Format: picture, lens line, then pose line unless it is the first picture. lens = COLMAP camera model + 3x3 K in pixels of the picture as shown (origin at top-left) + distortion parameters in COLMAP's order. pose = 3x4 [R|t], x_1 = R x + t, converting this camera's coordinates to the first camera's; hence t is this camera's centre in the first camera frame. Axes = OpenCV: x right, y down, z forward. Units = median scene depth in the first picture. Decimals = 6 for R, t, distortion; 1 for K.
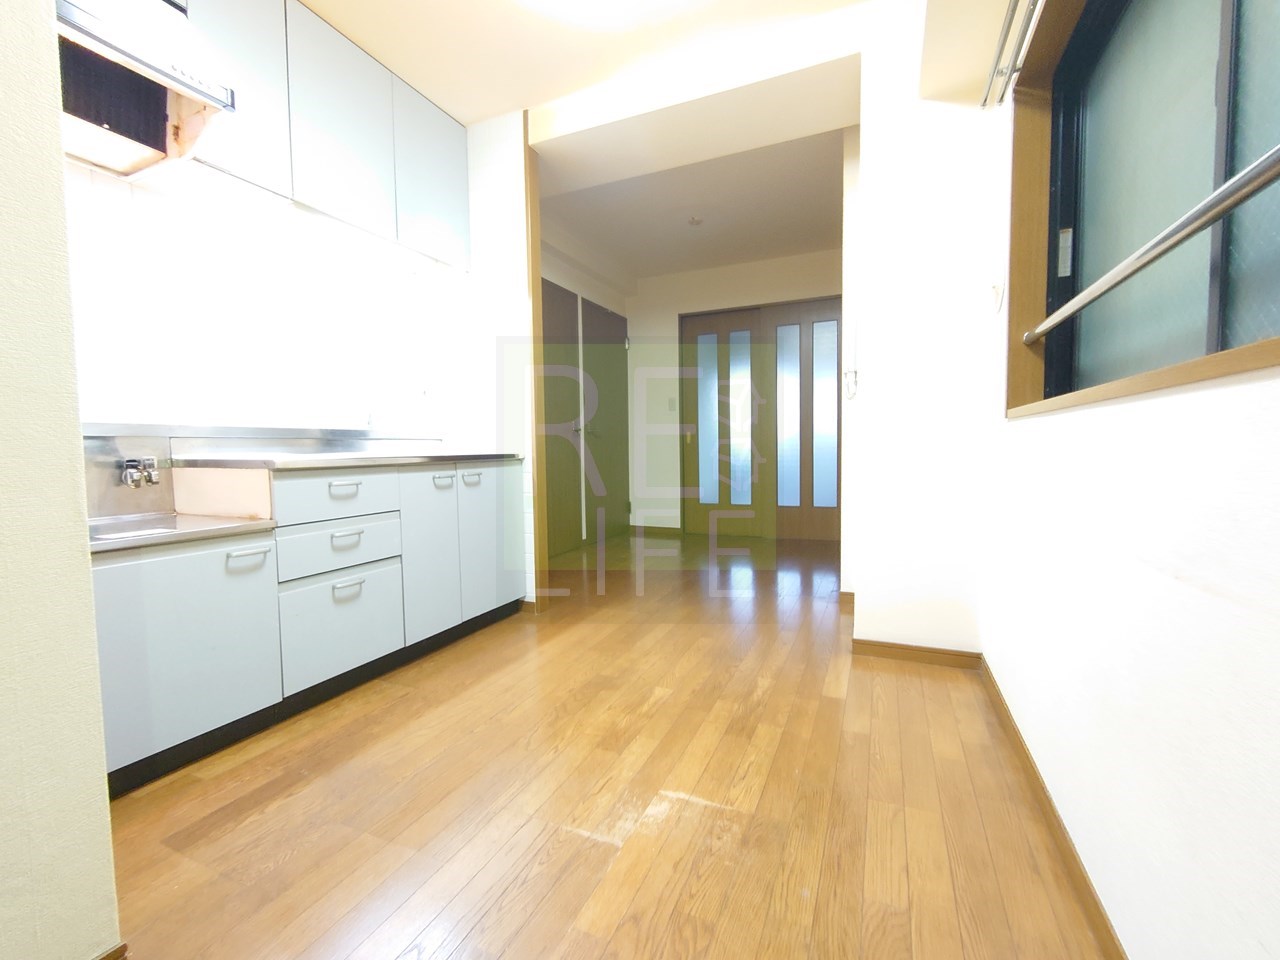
lens RADIAL K [[553.2, 0, 640.0], [0, 553.2, 480.0], [0, 0, 1]] dist [0.018807, -0.008544]
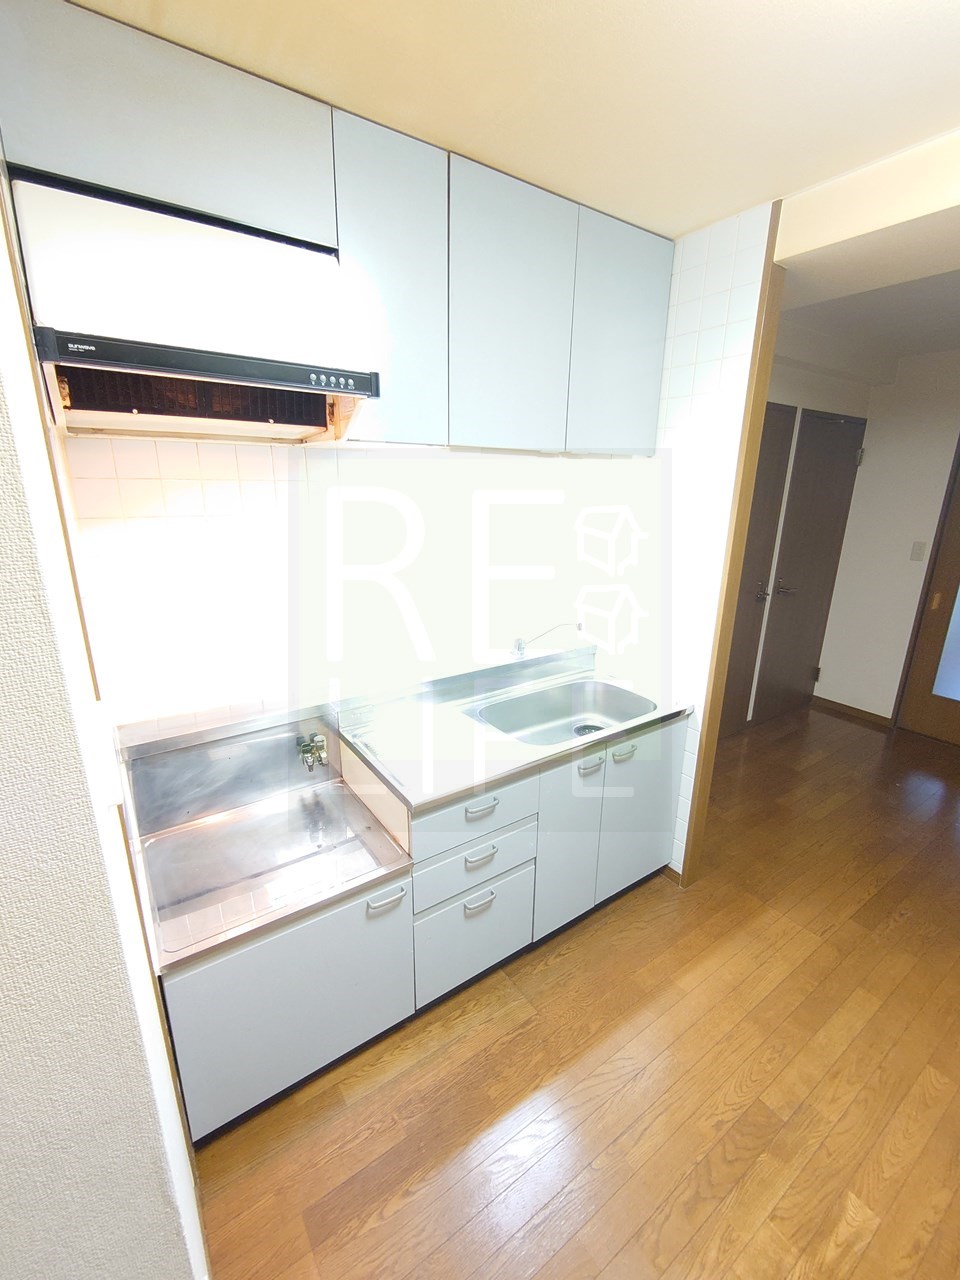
lens RADIAL K [[550.9, 0, 480.0], [0, 550.9, 640.0], [0, 0, 1]] dist [-0.001455, -0.000171]
pose [[0.855477, 0.168242, -0.489749, -0.142883], [-0.051791, 0.968807, 0.242344, -0.430293], [0.515245, -0.181956, 0.837505, 0.299668]]
